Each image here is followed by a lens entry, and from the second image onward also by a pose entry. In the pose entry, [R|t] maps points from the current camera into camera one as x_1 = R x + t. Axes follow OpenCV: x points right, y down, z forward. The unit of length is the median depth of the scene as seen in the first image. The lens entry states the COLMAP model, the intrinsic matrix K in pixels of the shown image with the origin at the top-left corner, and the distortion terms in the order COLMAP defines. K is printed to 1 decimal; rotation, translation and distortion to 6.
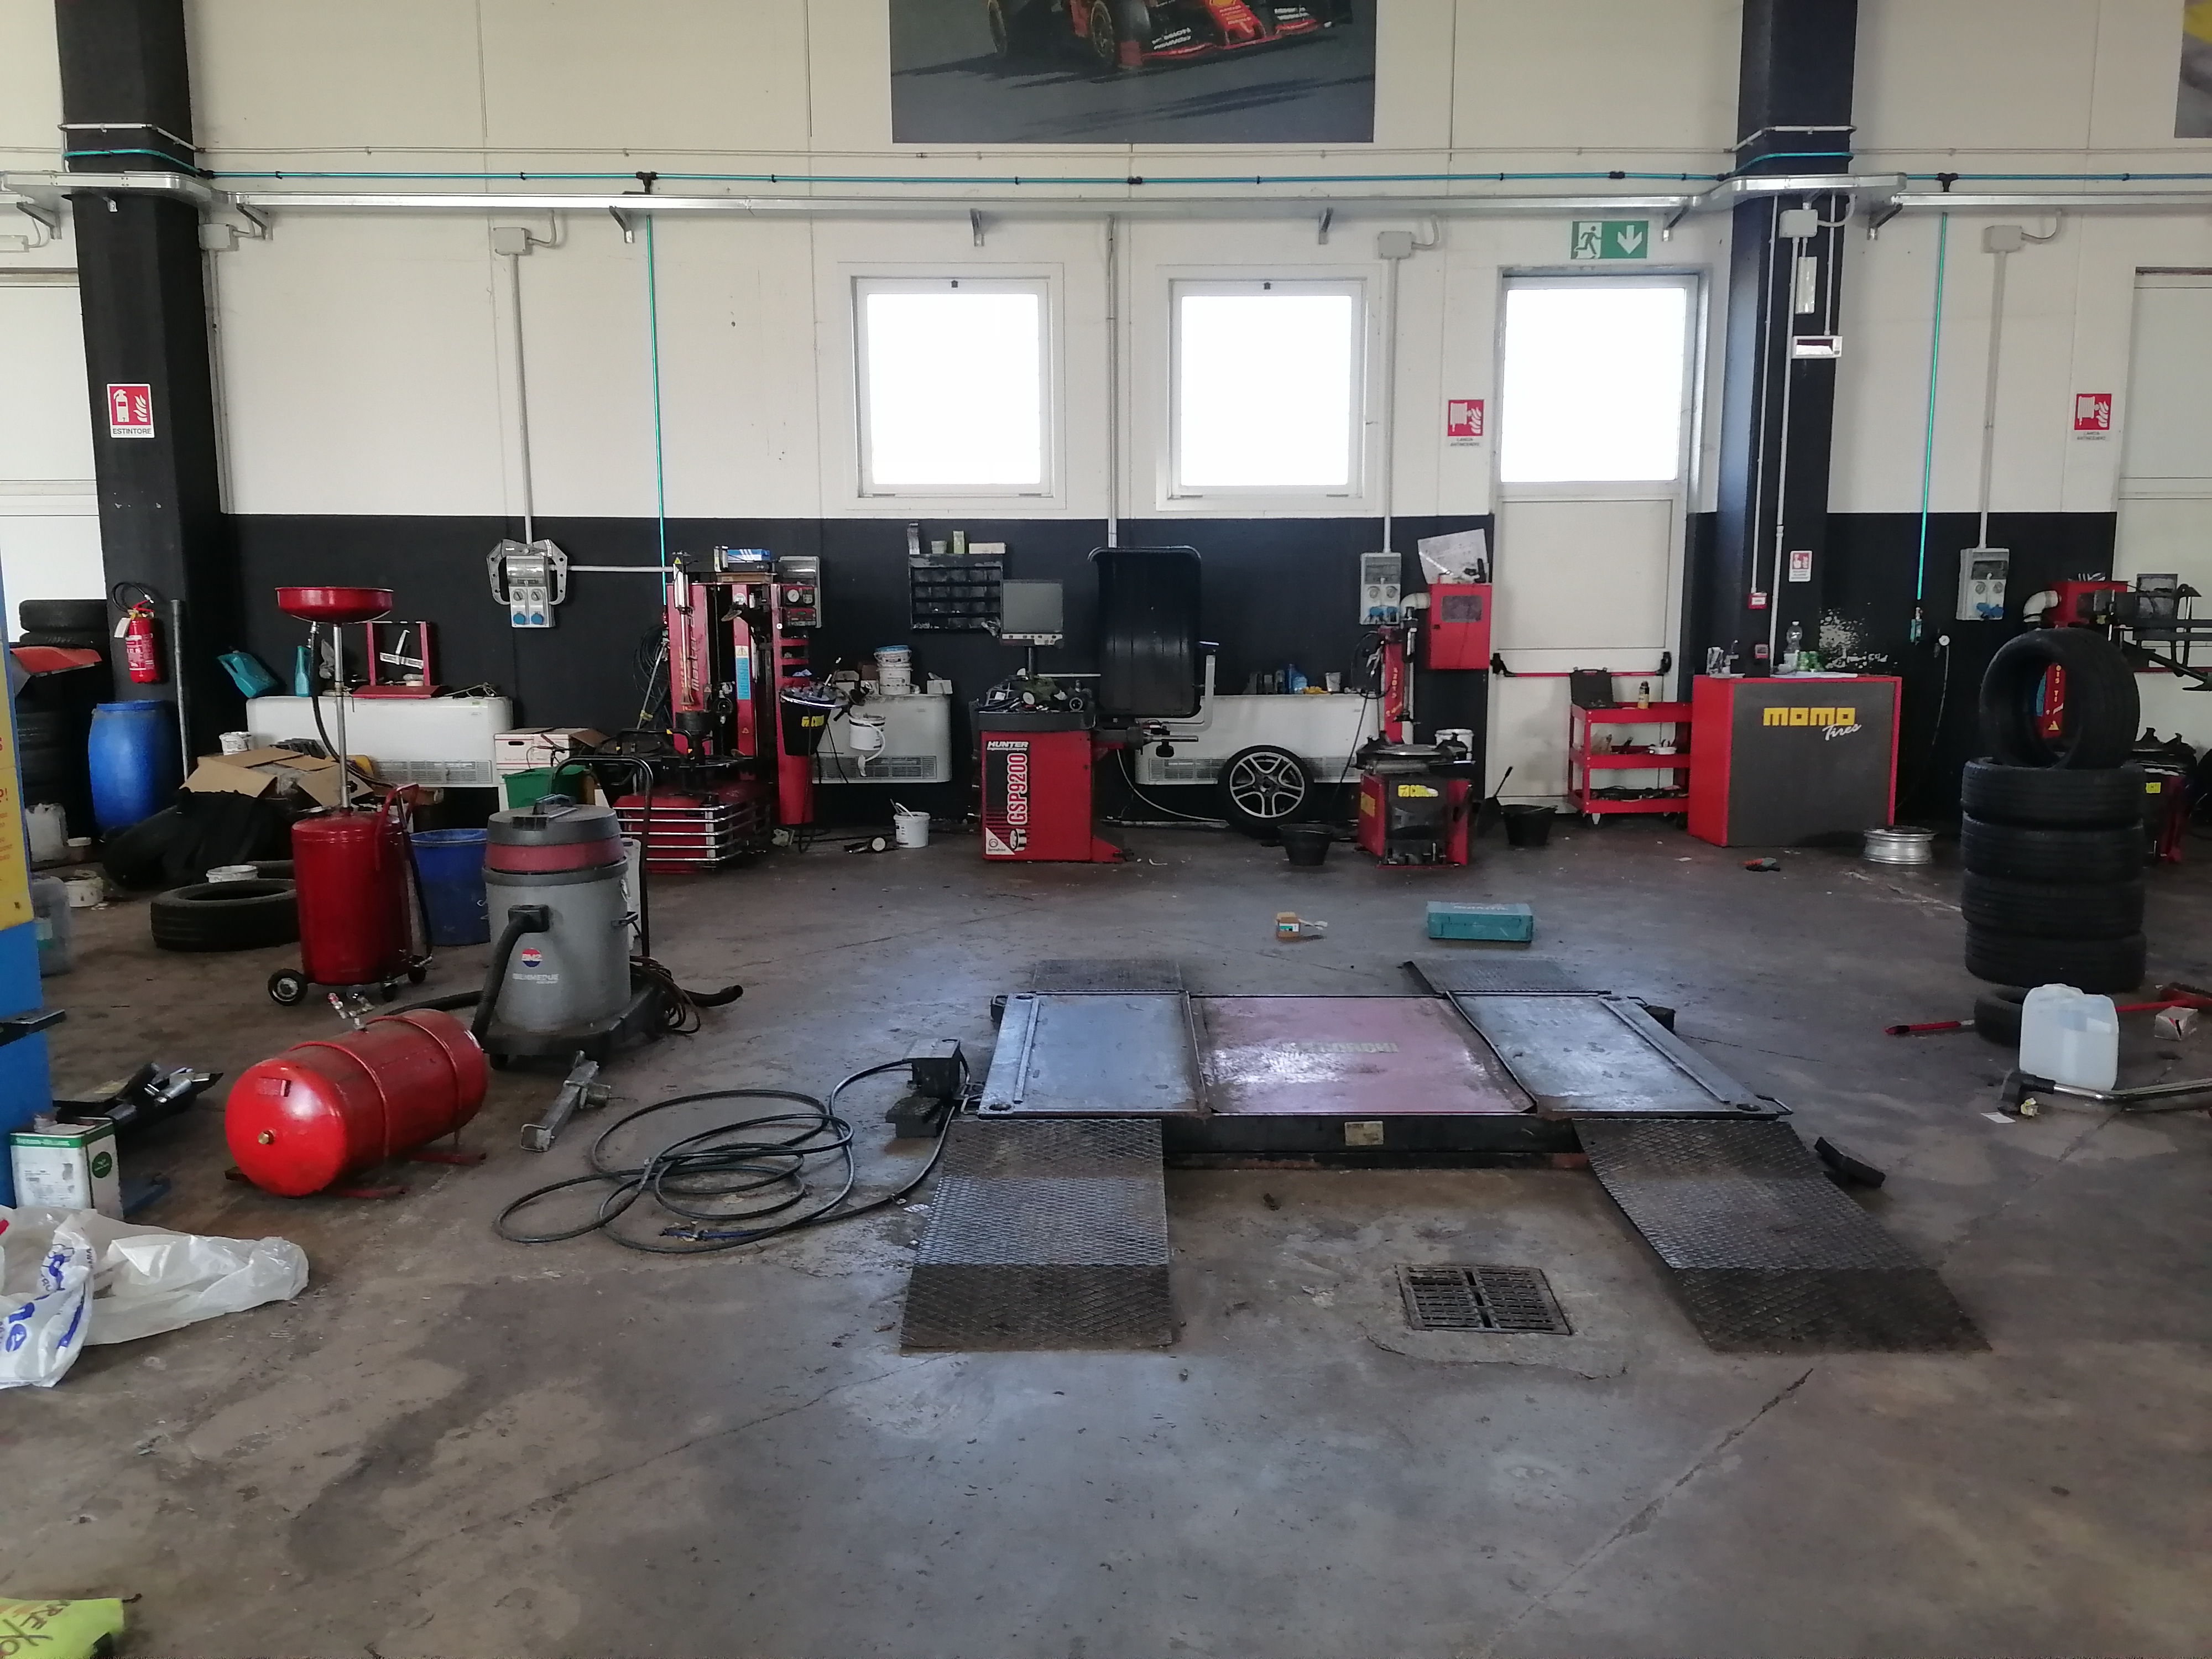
lens RADIAL K [[1607.7, 0, 1097.7], [0, 1607.7, 835.7], [0, 0, 1]] dist [0.077902, -0.054979]
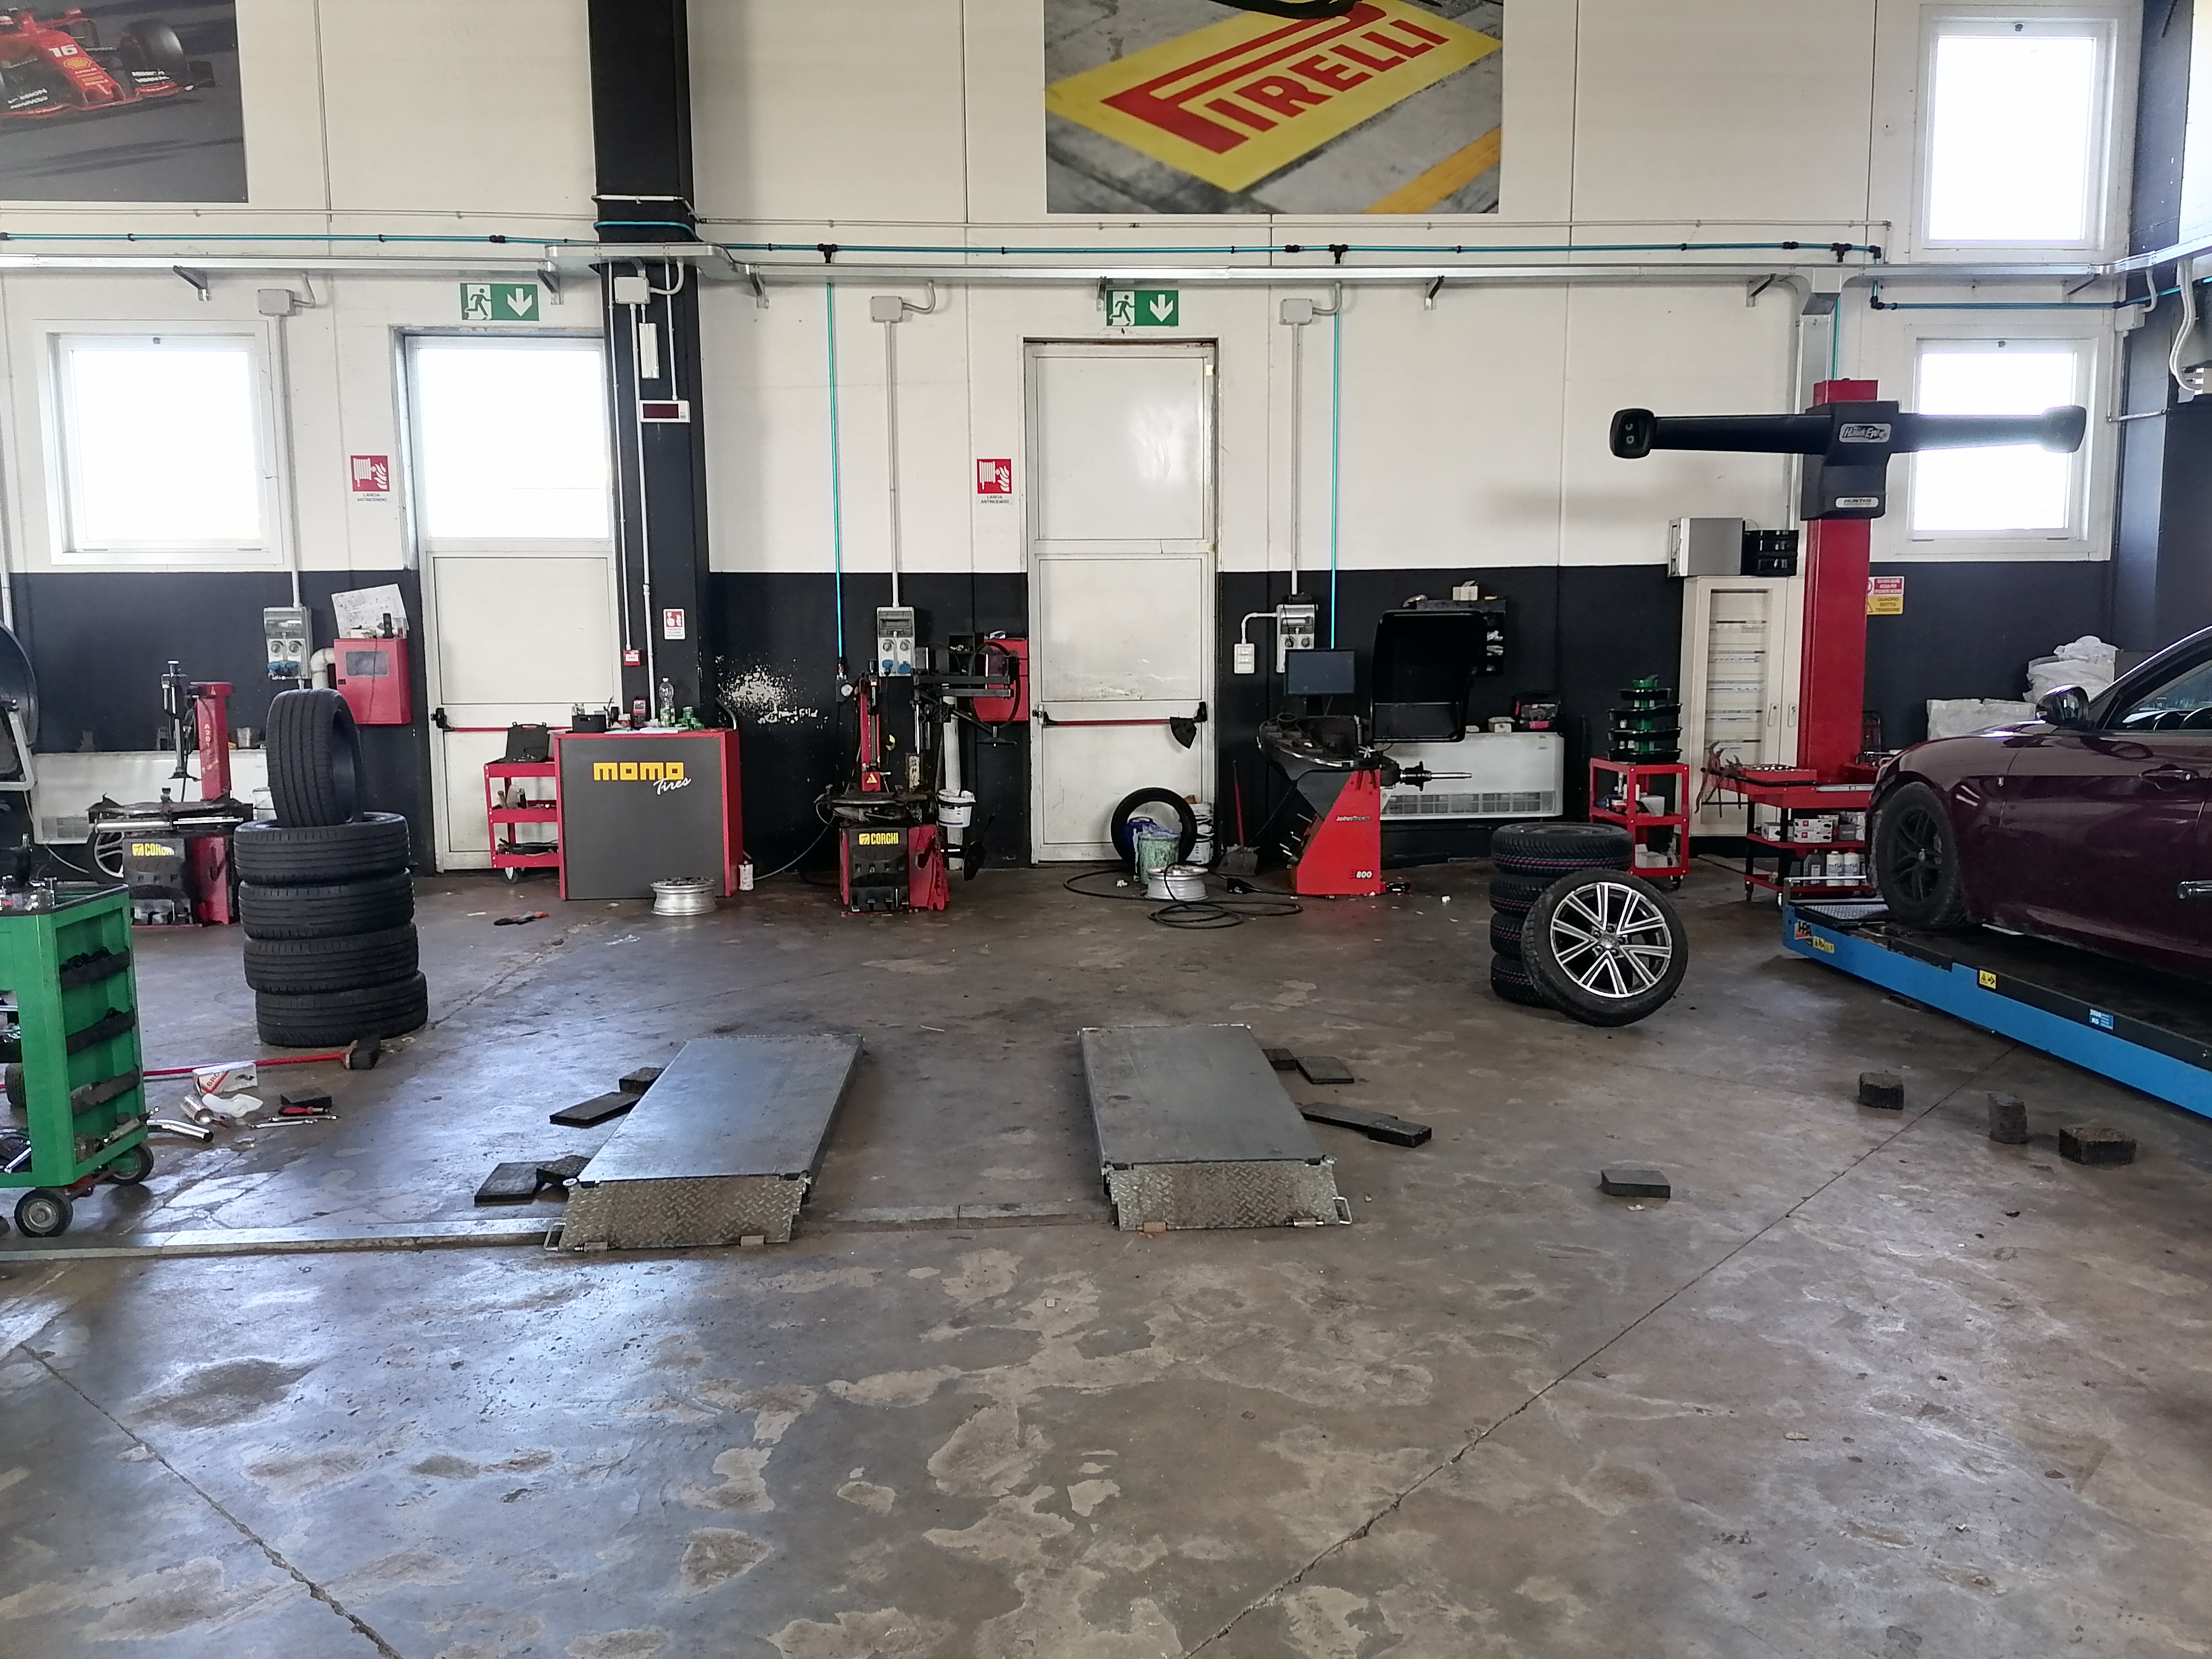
lens RADIAL K [[1607.7, 0, 1103.1], [0, 1607.7, 830.9], [0, 0, 1]] dist [0.077902, -0.054979]
pose [[0.999886, -0.006883, 0.013427, 0.668893], [0.007359, 0.999333, -0.035758, 0.001846], [-0.013172, 0.035852, 0.999270, -0.005522]]
